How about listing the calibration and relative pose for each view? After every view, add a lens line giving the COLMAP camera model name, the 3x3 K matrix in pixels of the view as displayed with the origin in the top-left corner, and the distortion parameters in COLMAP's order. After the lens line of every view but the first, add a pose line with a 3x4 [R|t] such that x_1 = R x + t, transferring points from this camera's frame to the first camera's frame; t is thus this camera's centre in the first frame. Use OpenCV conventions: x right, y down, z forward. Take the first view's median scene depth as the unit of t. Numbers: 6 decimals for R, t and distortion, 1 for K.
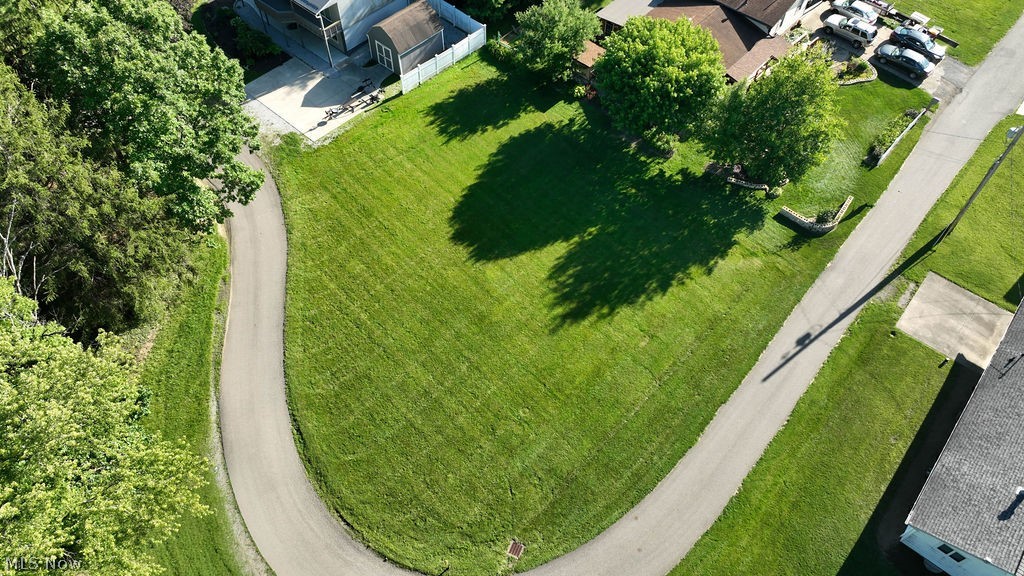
lens RADIAL K [[724.7, 0, 516.0], [0, 724.7, 286.5], [0, 0, 1]] dist [0.005873, 0.014624]
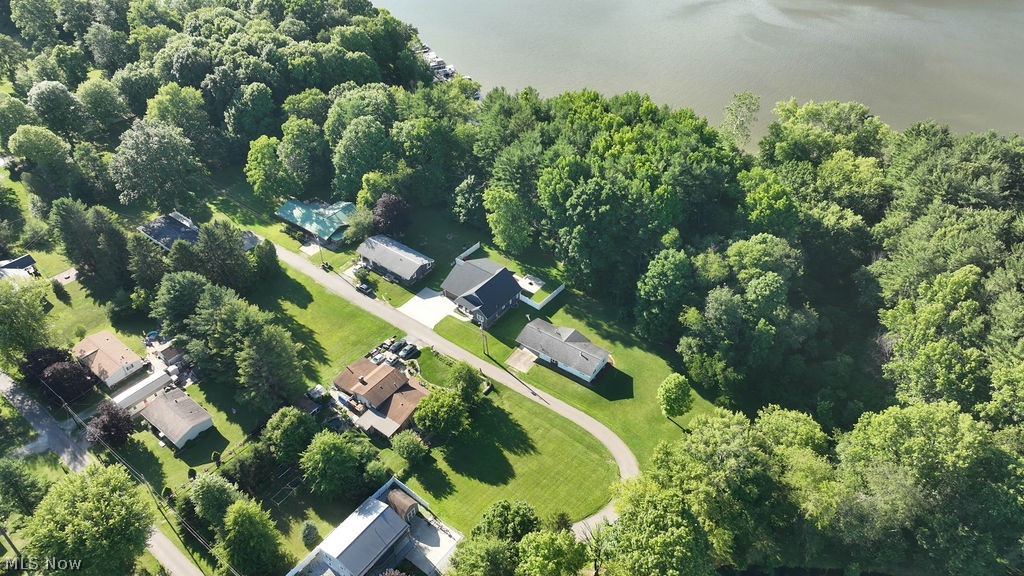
lens RADIAL K [[724.7, 0, 511.0], [0, 724.7, 288.1], [0, 0, 1]] dist [0.005873, 0.014624]
pose [[-0.077880, -0.653005, 0.753339, -1.694816], [0.809525, 0.399620, 0.430085, -1.548552], [-0.581897, 0.643341, 0.497502, -0.872658]]
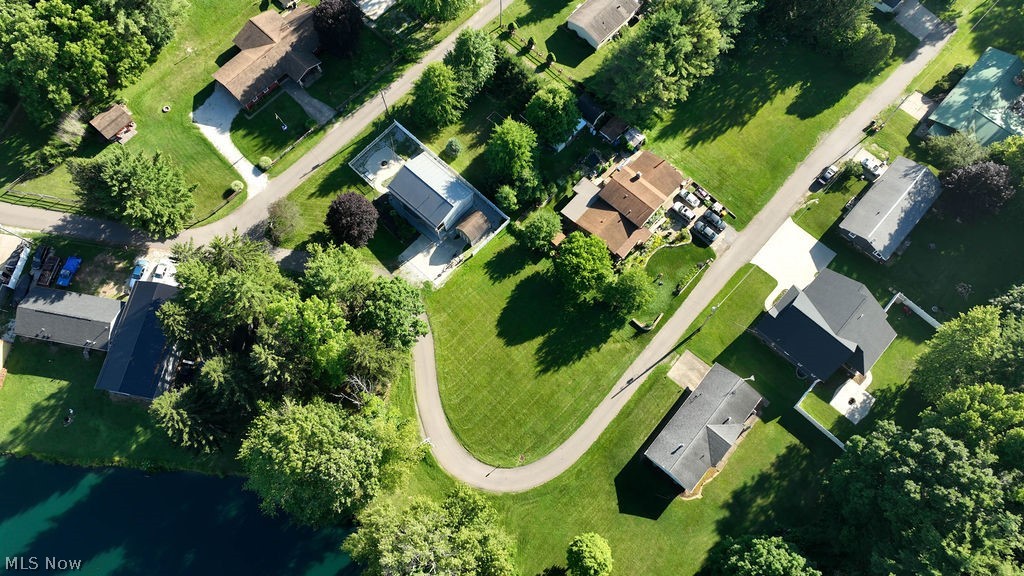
lens RADIAL K [[724.7, 0, 512.3], [0, 724.7, 285.2], [0, 0, 1]] dist [0.005873, 0.014624]
pose [[0.999597, 0.003134, -0.028205, 0.034301], [0.005094, 0.957923, 0.286981, -0.961356], [0.027918, -0.287009, 0.957521, -1.365106]]
